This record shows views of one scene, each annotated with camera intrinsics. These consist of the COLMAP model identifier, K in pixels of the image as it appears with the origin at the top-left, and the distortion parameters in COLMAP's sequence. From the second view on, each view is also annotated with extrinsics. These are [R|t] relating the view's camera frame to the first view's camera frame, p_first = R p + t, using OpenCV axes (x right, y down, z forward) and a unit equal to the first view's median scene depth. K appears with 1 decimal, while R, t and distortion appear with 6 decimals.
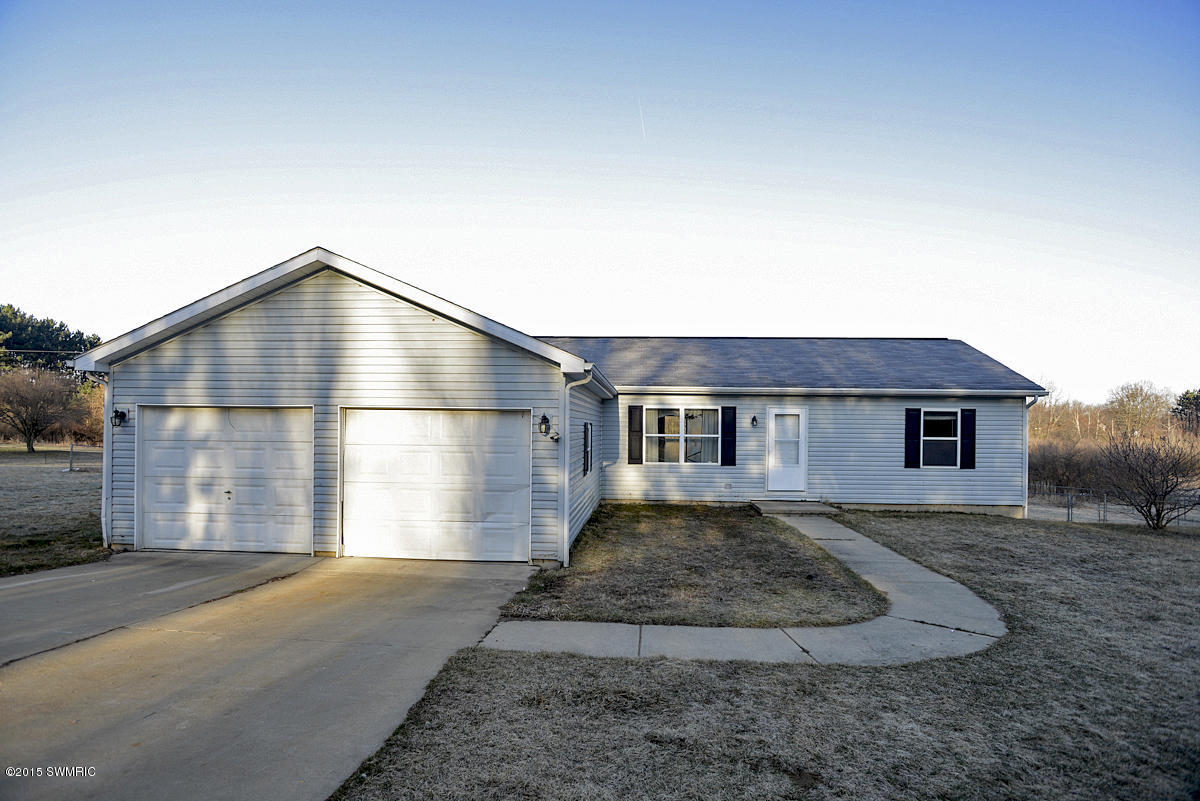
lens RADIAL K [[662.1, 0, 600.0], [0, 662.1, 400.5], [0, 0, 1]] dist [-0.040613, 0.001310]
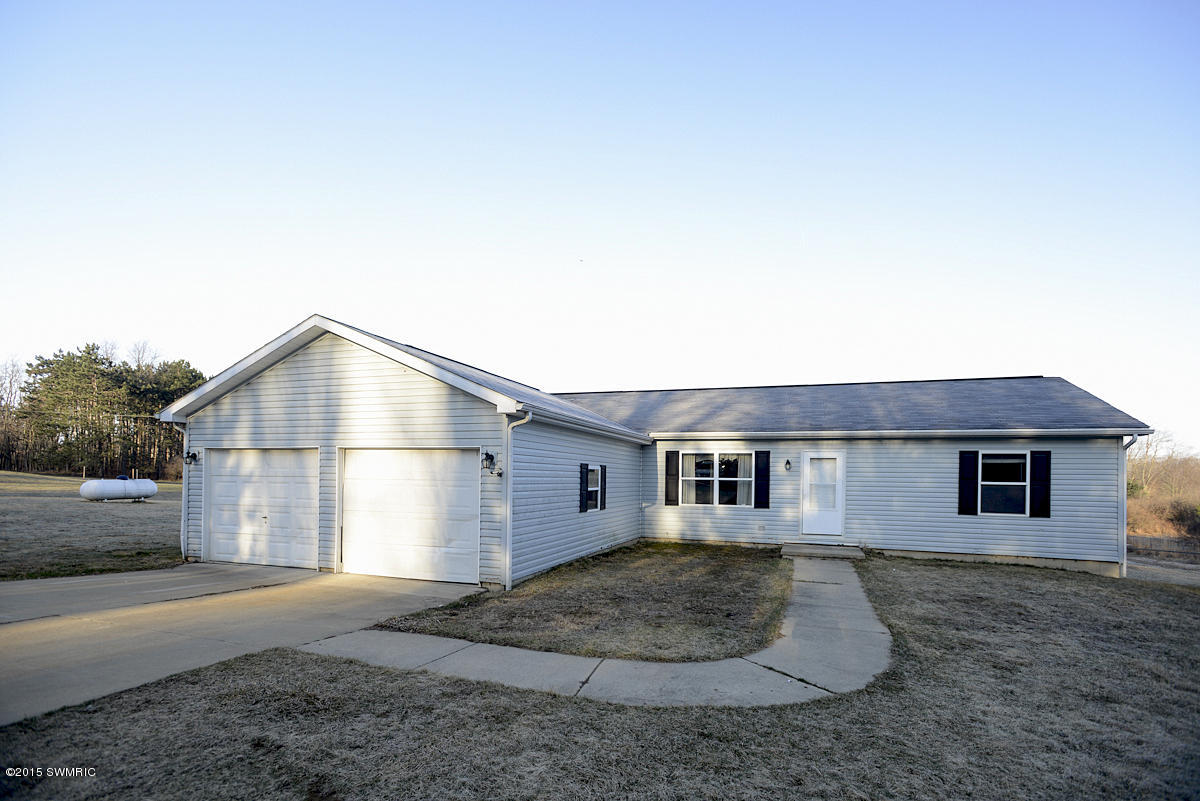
lens RADIAL K [[580.9, 0, 599.8], [0, 580.9, 460.1], [0, 0, 1]] dist [0.004823, 0.000523]
pose [[0.961945, -0.005590, -0.273185, 0.335756], [0.007041, 0.999966, 0.004331, 0.030303], [0.273152, -0.006089, 0.961952, 0.107335]]
